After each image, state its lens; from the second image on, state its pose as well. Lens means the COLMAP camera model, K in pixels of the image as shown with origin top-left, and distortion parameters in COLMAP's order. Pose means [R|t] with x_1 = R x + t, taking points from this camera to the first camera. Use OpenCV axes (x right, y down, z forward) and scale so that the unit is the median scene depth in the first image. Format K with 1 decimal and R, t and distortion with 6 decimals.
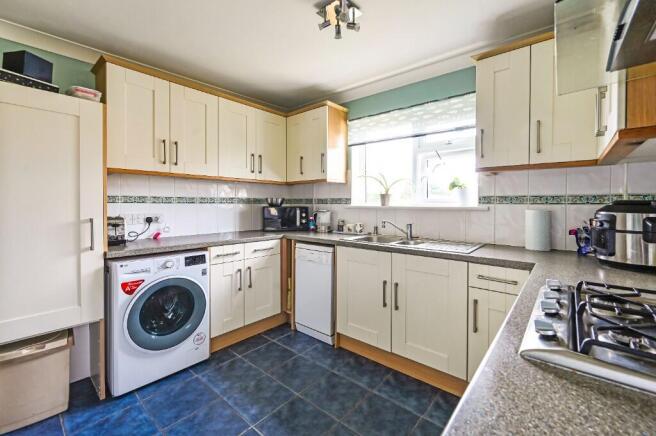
lens RADIAL K [[282.1, 0, 326.8], [0, 282.1, 203.9], [0, 0, 1]] dist [0.004080, -0.000009]
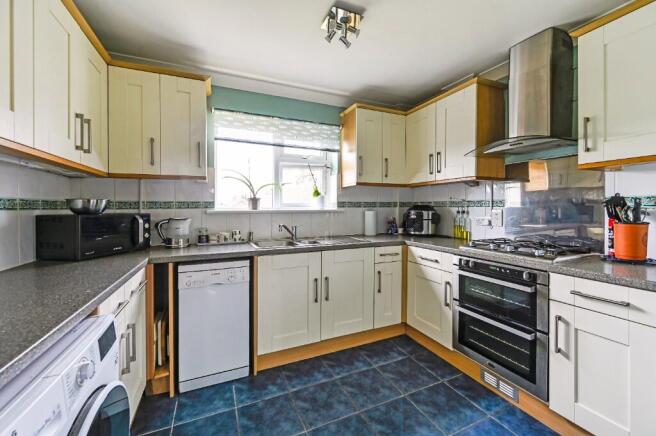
lens RADIAL K [[262.8, 0, 328.7], [0, 262.8, 208.1], [0, 0, 1]] dist [-0.002492, -0.000204]
pose [[0.427478, -0.007587, 0.903994, -0.563958], [0.008616, 0.999954, 0.004318, -0.002003], [-0.903984, 0.005943, 0.427524, 0.428909]]
